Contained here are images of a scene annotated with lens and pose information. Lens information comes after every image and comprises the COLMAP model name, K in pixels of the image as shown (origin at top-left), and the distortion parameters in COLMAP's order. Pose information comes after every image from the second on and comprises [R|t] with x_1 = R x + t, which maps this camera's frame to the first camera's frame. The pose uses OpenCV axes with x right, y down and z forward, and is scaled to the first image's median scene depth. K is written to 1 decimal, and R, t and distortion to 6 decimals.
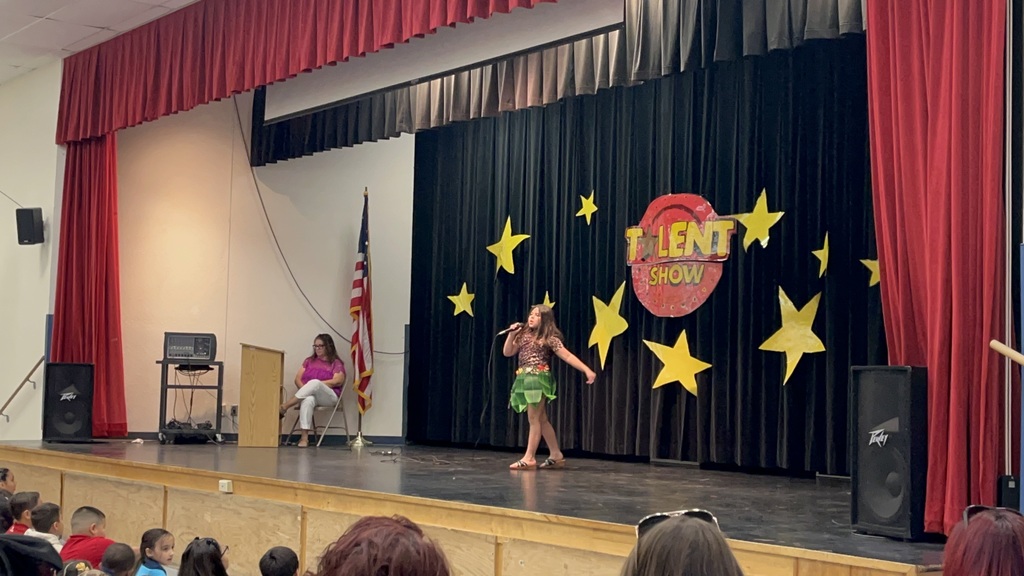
lens RADIAL K [[1468.2, 0, 510.9], [0, 1468.2, 288.4], [0, 0, 1]] dist [0.012607, 0.000000]
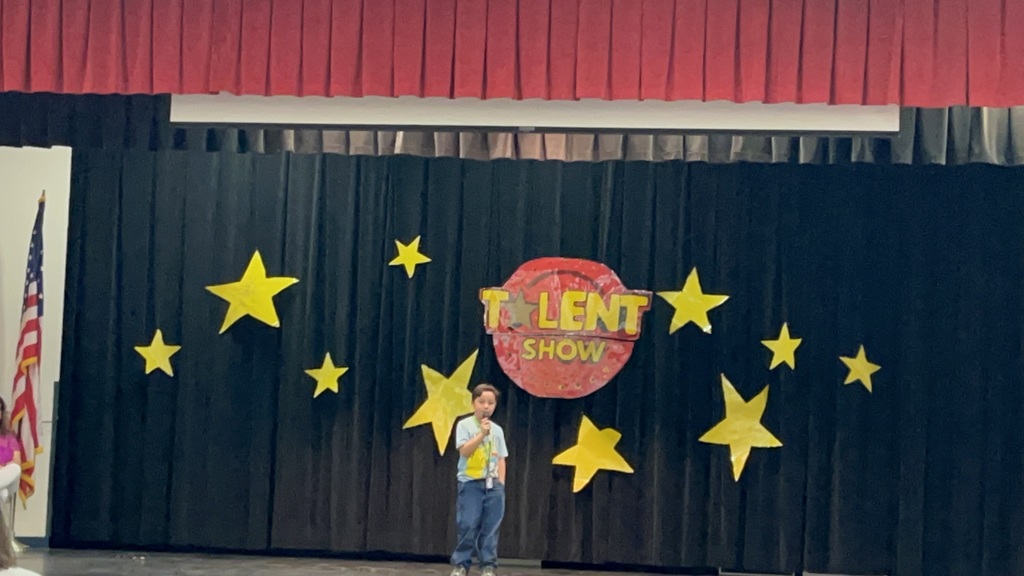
lens RADIAL K [[2378.5, 0, 525.7], [0, 2378.5, 268.2], [0, 0, 1]] dist [0.167859, 0.000000]
pose [[0.706342, 0.058434, 0.705455, -0.923427], [-0.066657, 0.997649, -0.015896, -0.034462], [-0.704726, -0.035796, 0.708576, 0.006085]]
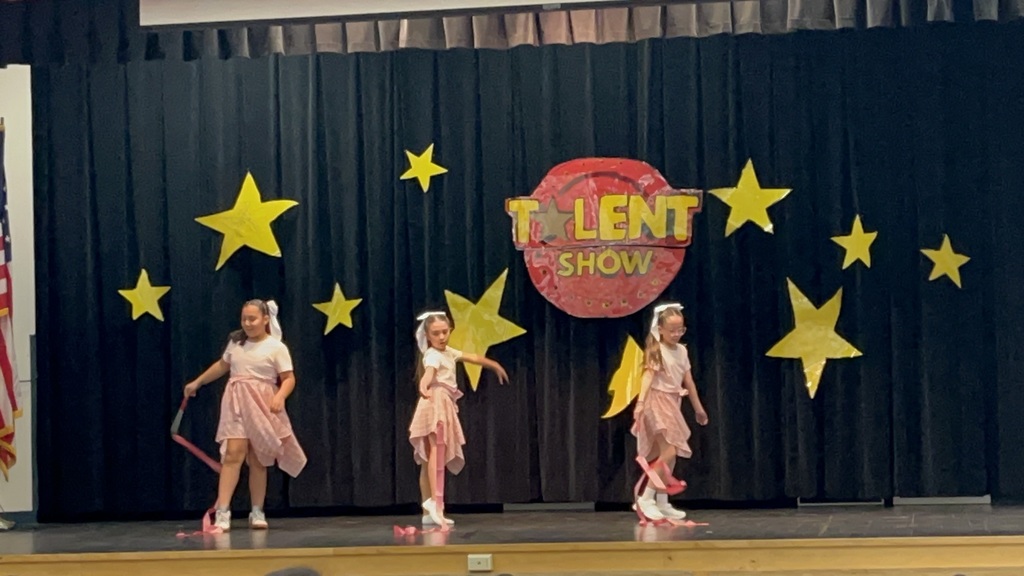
lens RADIAL K [[2580.2, 0, 516.3], [0, 2580.2, 302.5], [0, 0, 1]] dist [0.170188, 0.000000]
pose [[0.713962, -0.015267, 0.700018, -0.880634], [-0.002880, 0.999690, 0.024740, -0.022192], [-0.700178, -0.019680, 0.713697, 0.064419]]
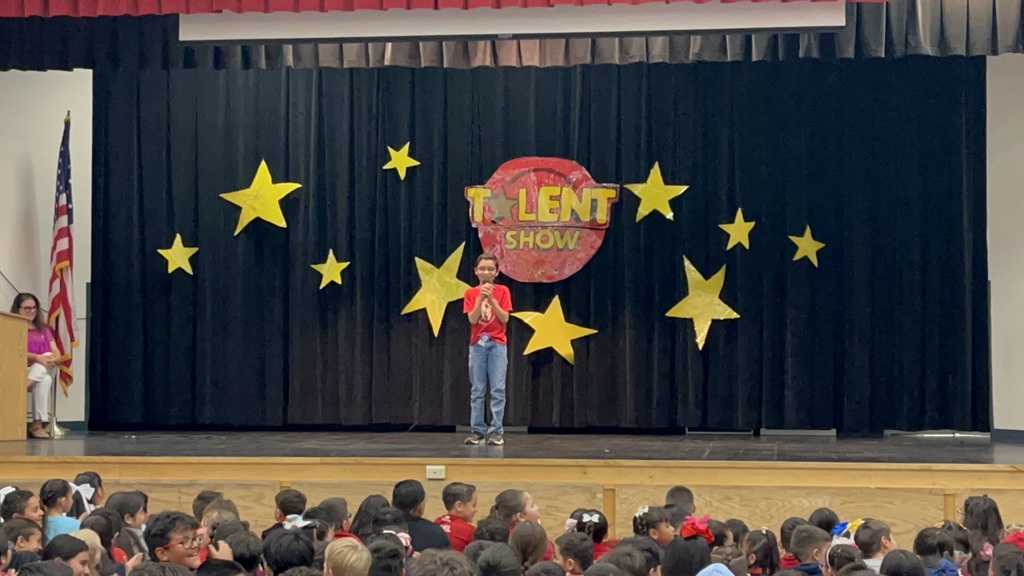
lens RADIAL K [[1977.1, 0, 518.2], [0, 1977.1, 286.1], [0, 0, 1]] dist [0.171610, 0.000000]
pose [[0.697826, -0.000307, 0.716267, -0.858433], [-0.032885, 0.998932, 0.032467, -0.020816], [-0.715512, -0.046211, 0.697071, 0.085475]]
